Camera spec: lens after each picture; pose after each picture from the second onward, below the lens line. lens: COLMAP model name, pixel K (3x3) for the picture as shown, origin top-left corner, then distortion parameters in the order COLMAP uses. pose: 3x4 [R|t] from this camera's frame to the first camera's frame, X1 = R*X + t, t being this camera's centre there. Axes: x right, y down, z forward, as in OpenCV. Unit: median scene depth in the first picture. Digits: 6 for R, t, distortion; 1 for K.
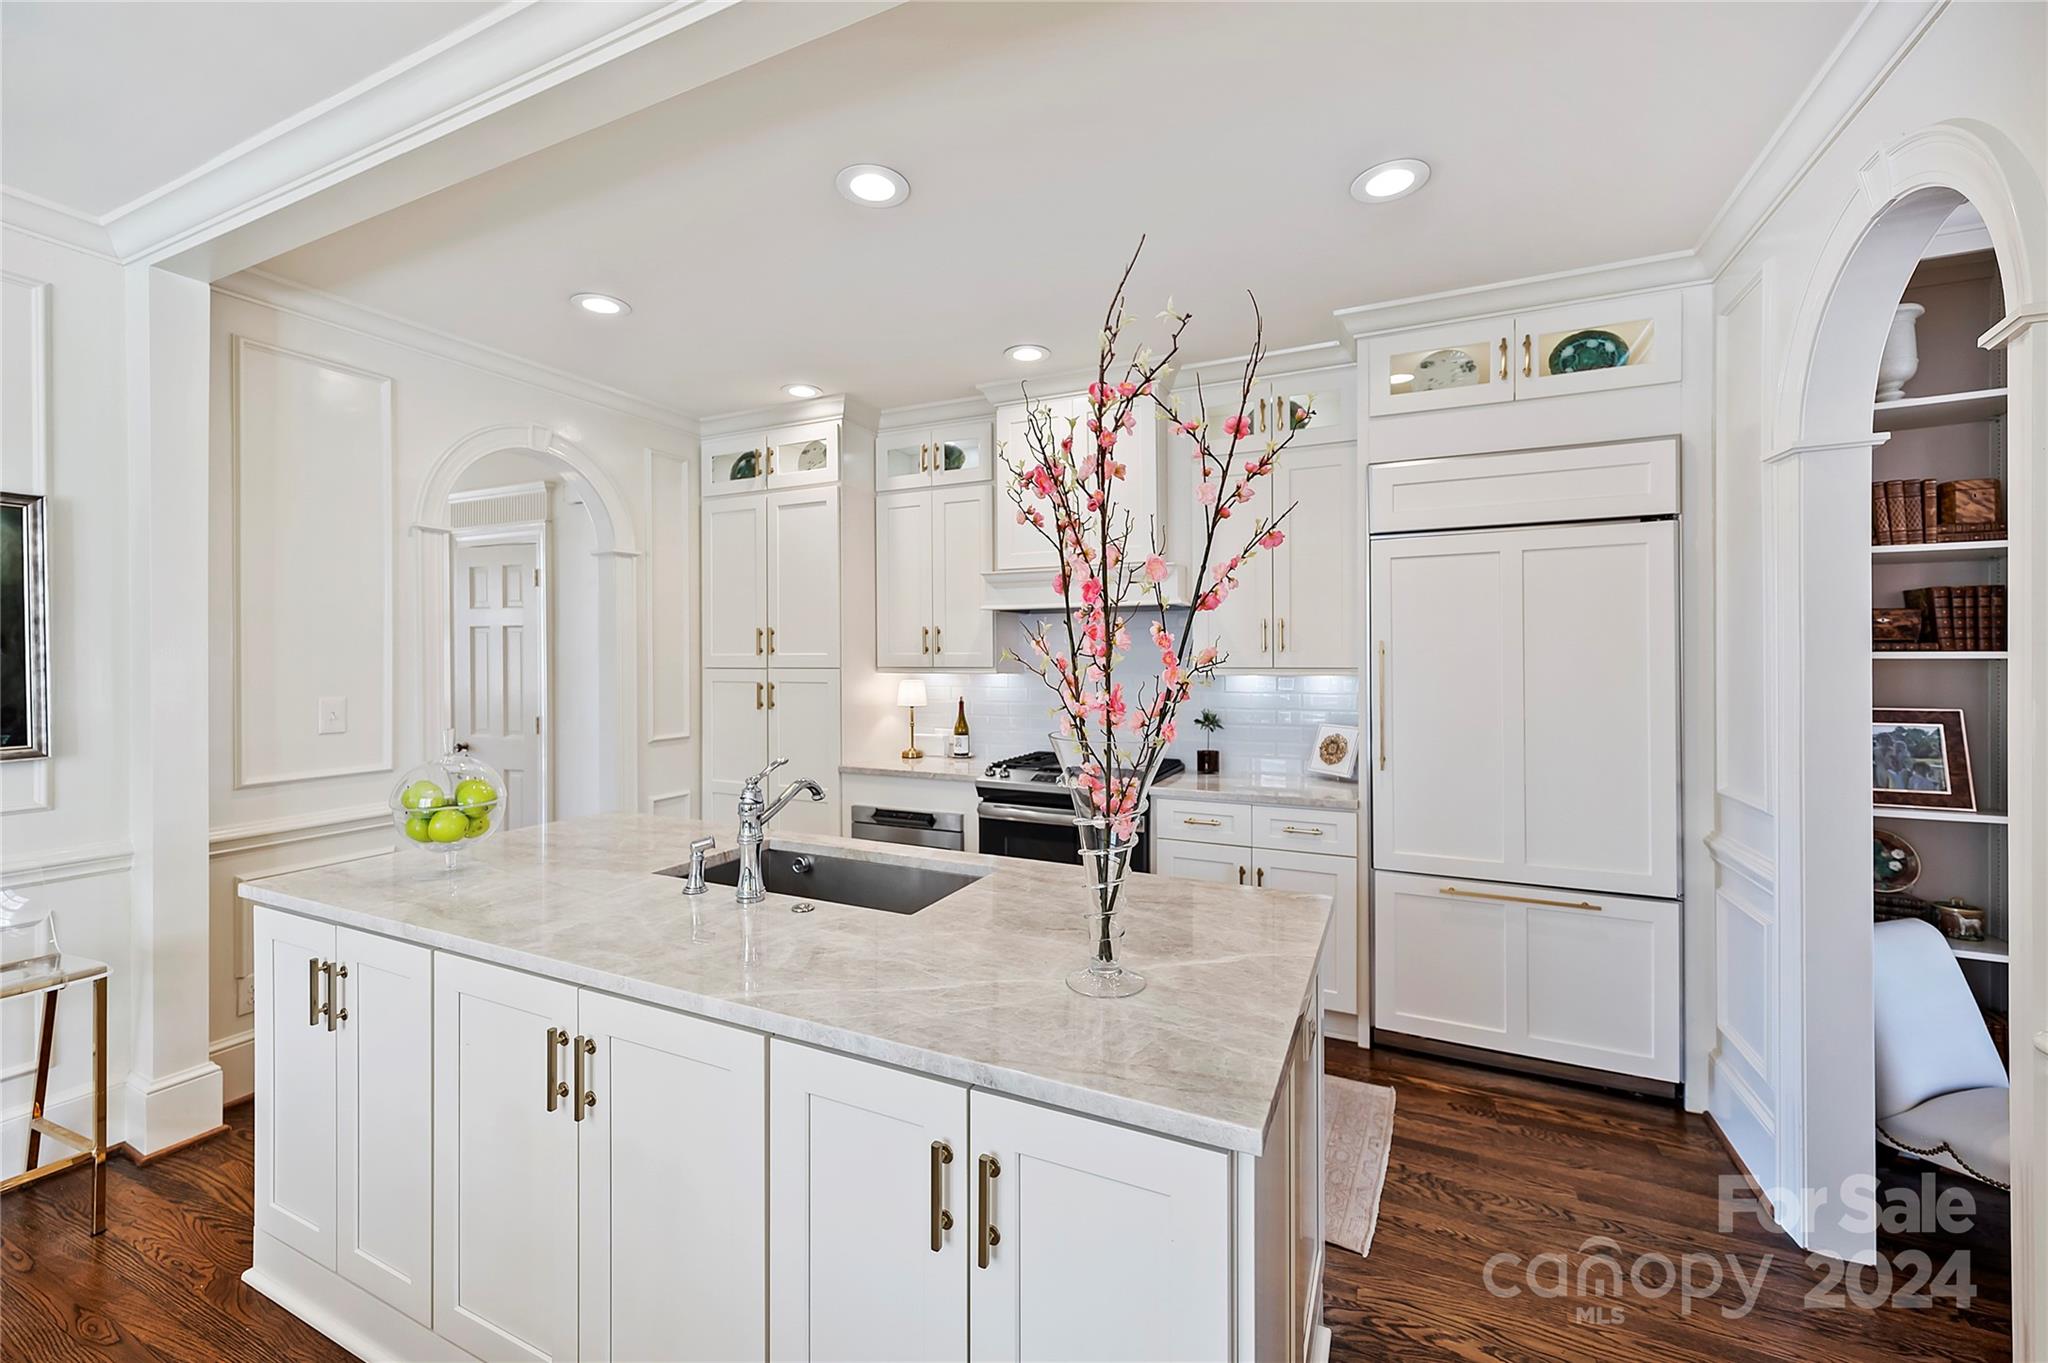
lens RADIAL K [[816.7, 0, 1031.5], [0, 816.7, 658.6], [0, 0, 1]] dist [0.000489, 0.000112]
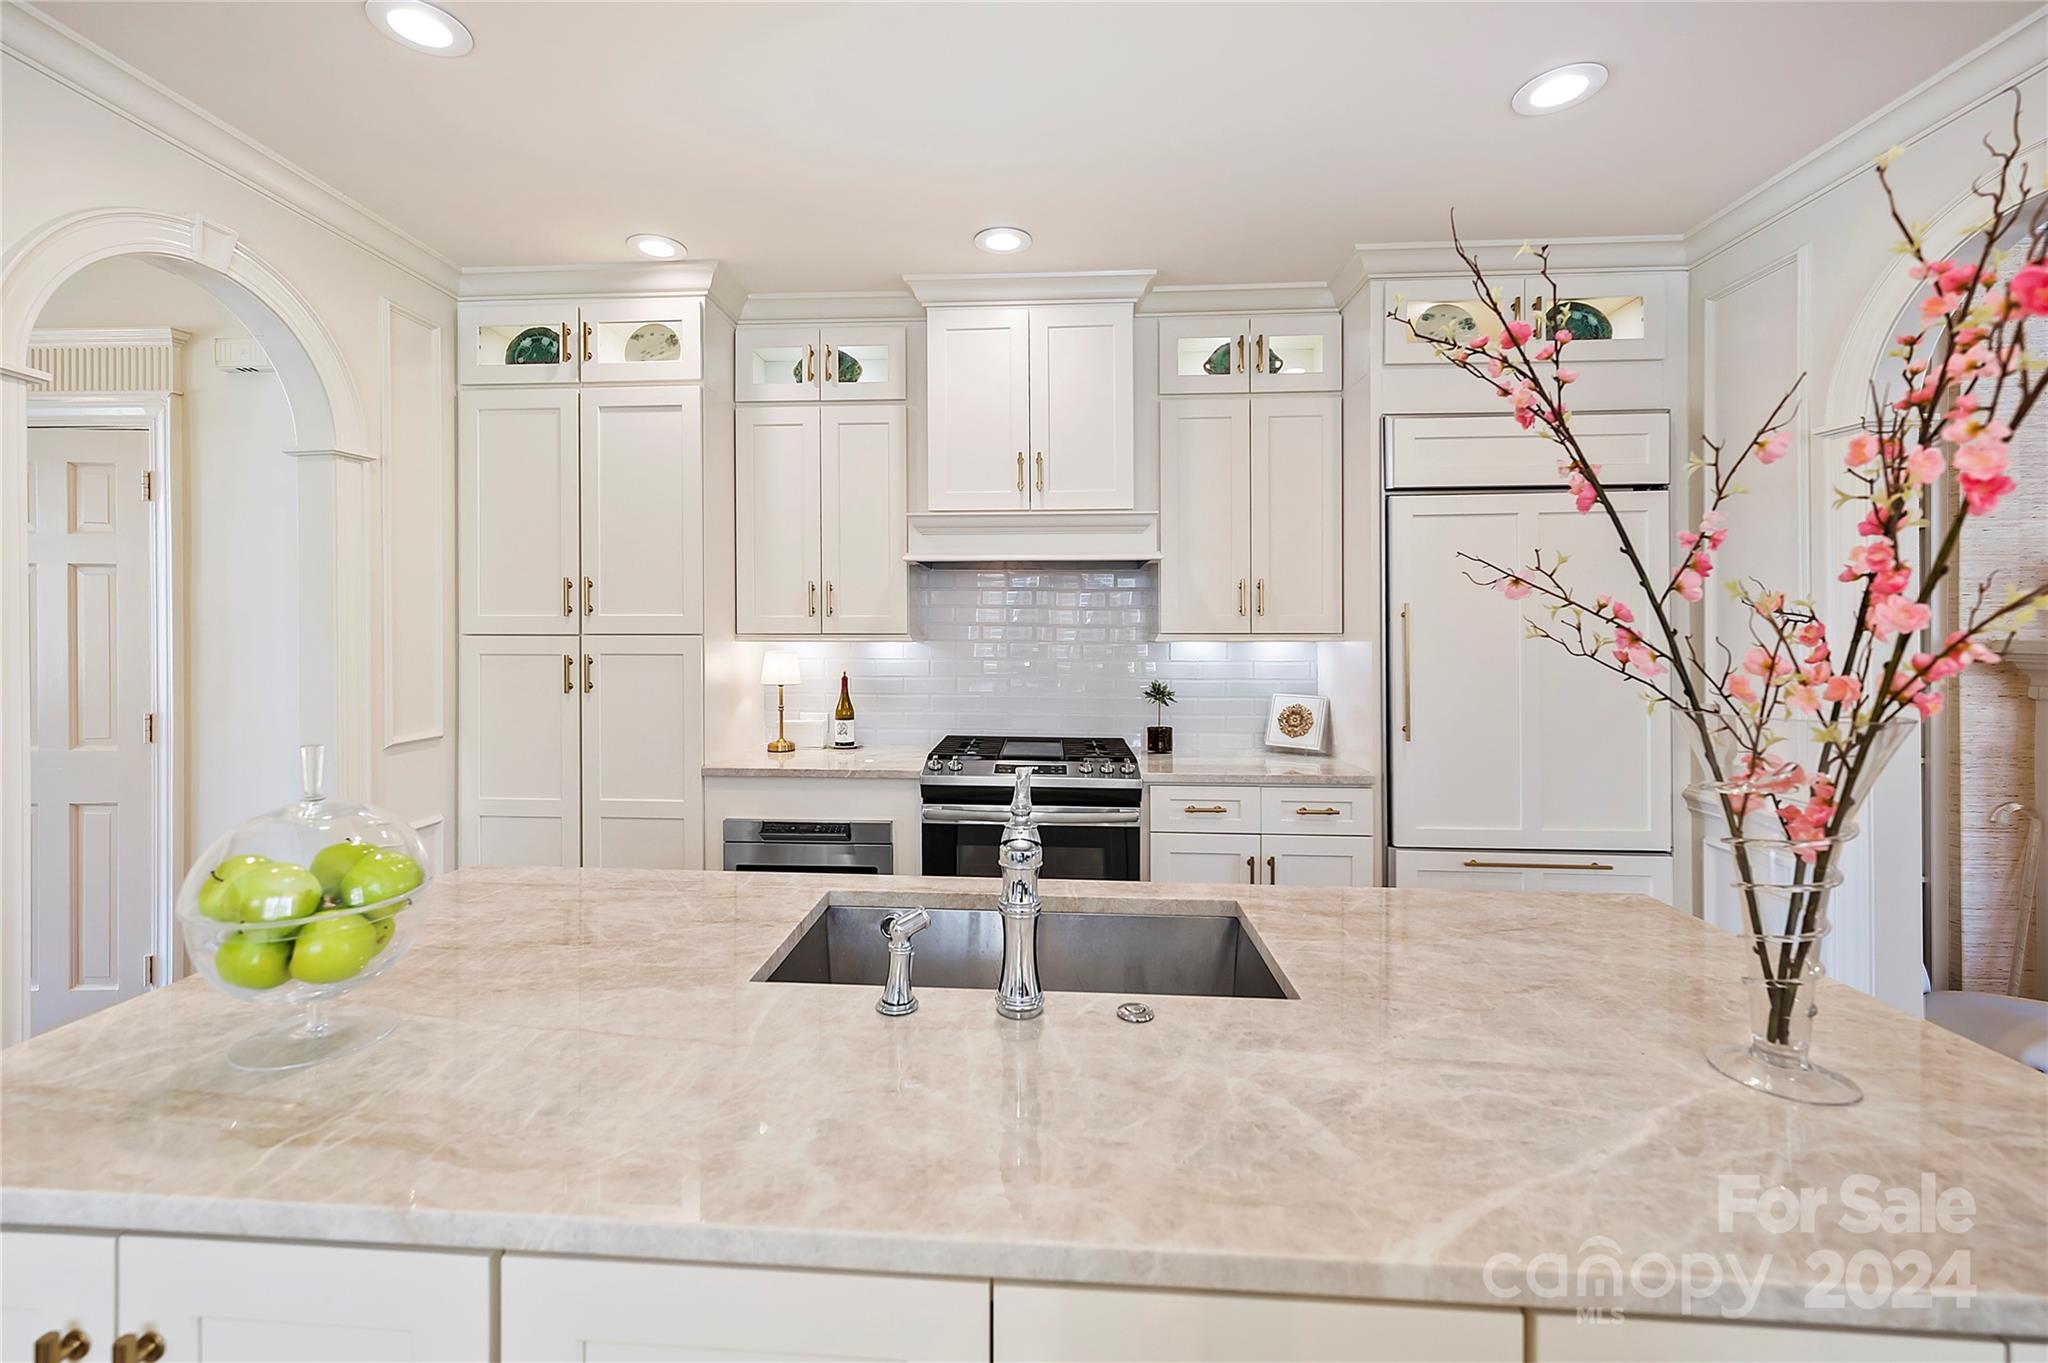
lens RADIAL K [[846.9, 0, 1009.9], [0, 846.9, 632.0], [0, 0, 1]] dist [0.001531, 0.000212]
pose [[0.931502, 0.001764, 0.363732, -0.260349], [-0.001924, 0.999998, 0.000077, 0.009078], [-0.363731, -0.000772, 0.931504, 0.193823]]
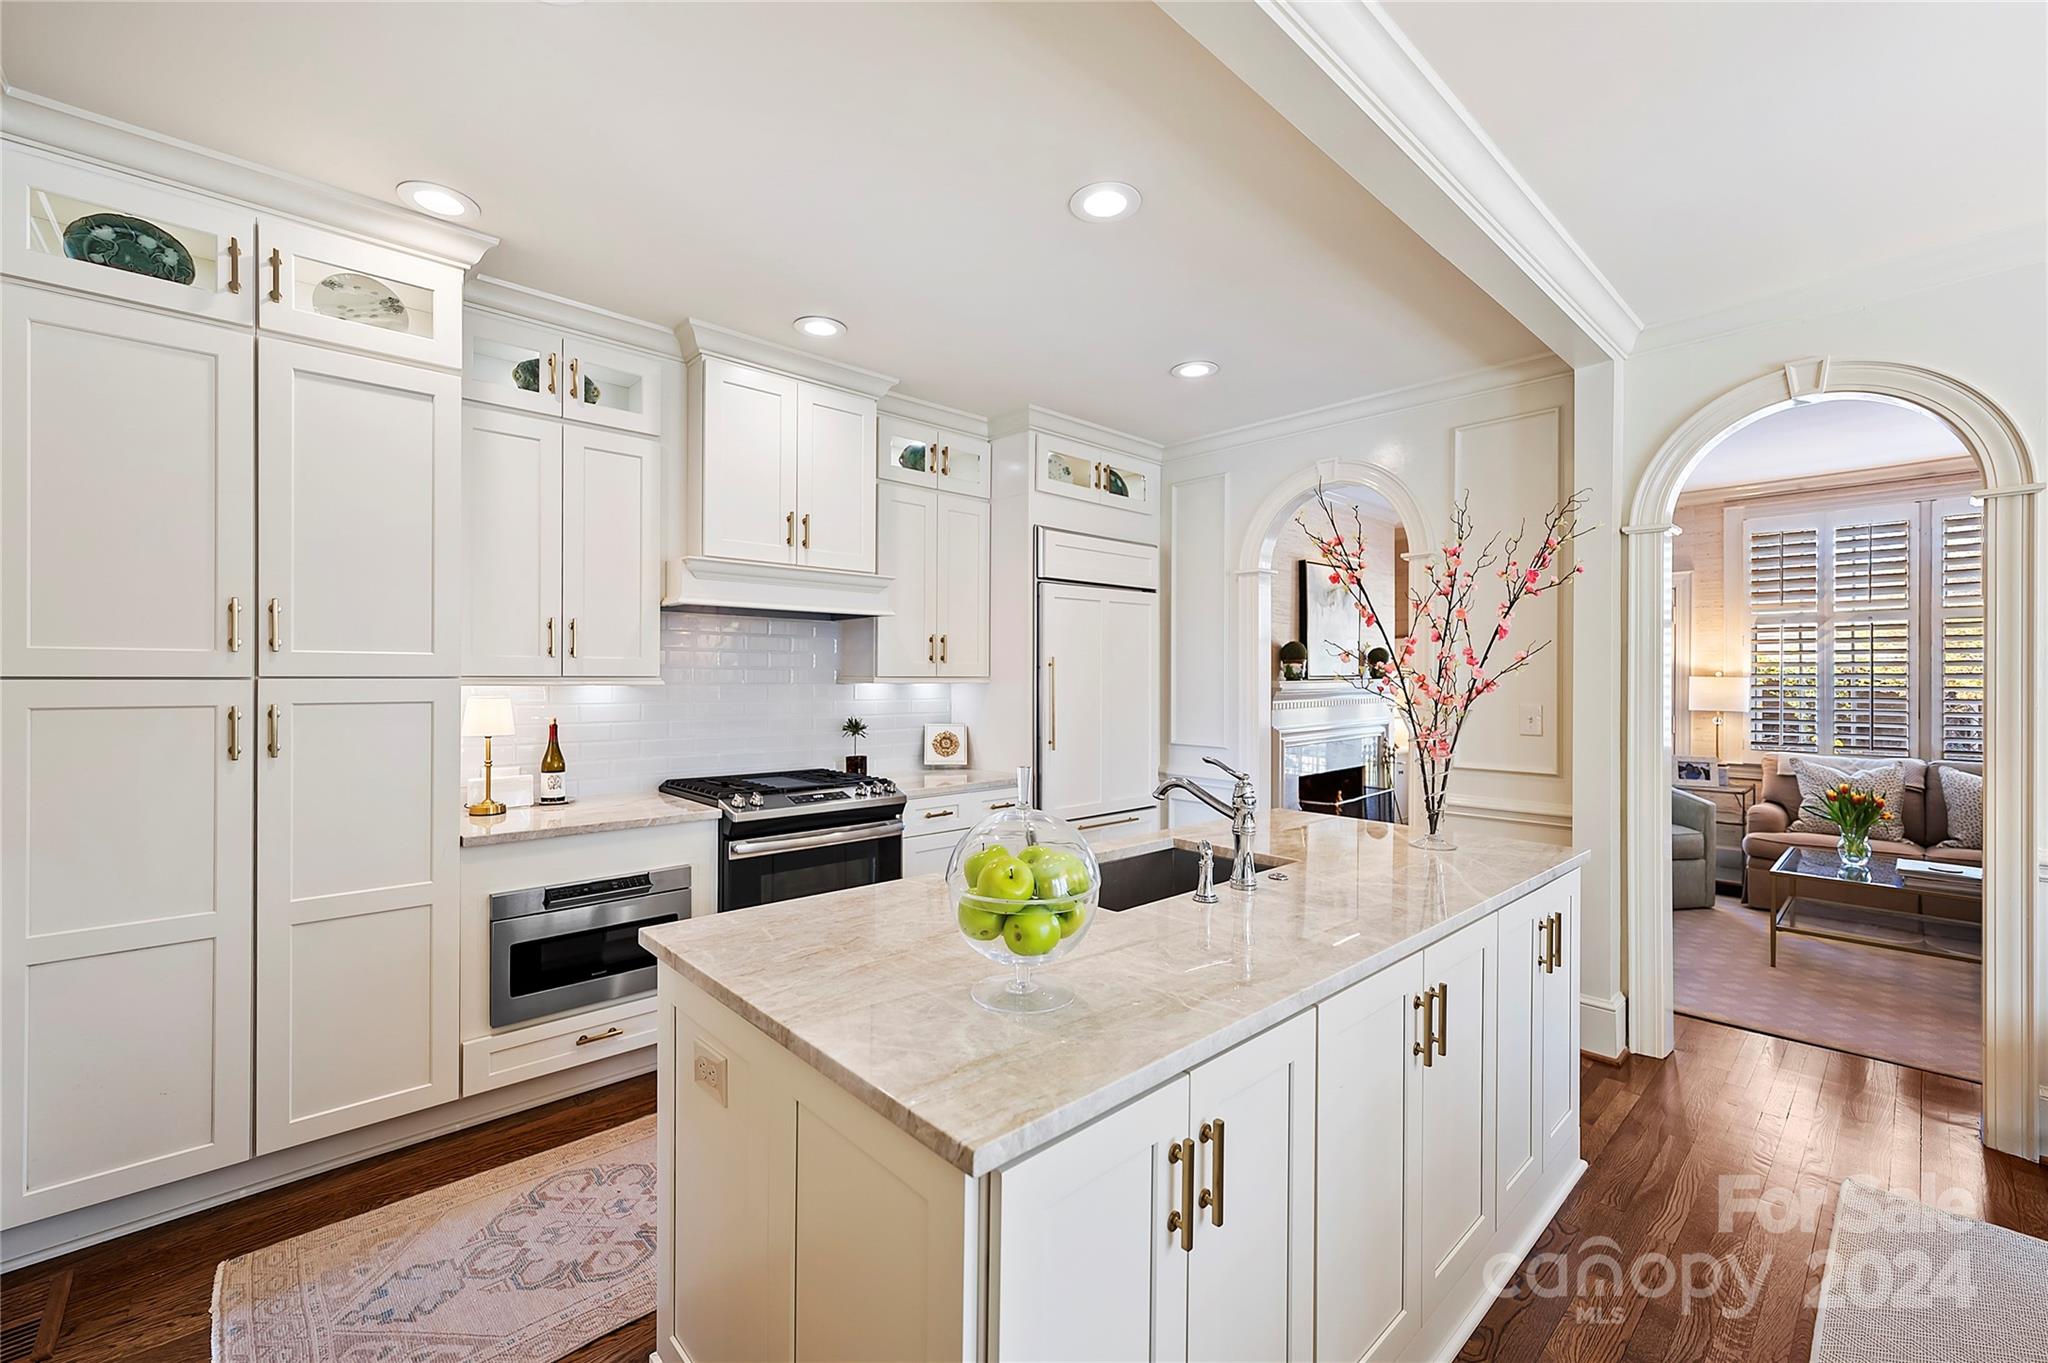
lens RADIAL K [[828.5, 0, 1016.9], [0, 828.5, 673.0], [0, 0, 1]] dist [0.001002, -0.000050]
pose [[0.381569, 0.005089, 0.924326, -0.661073], [-0.005192, 0.999981, -0.003363, 0.008421], [-0.924326, -0.003516, 0.381588, 0.388755]]
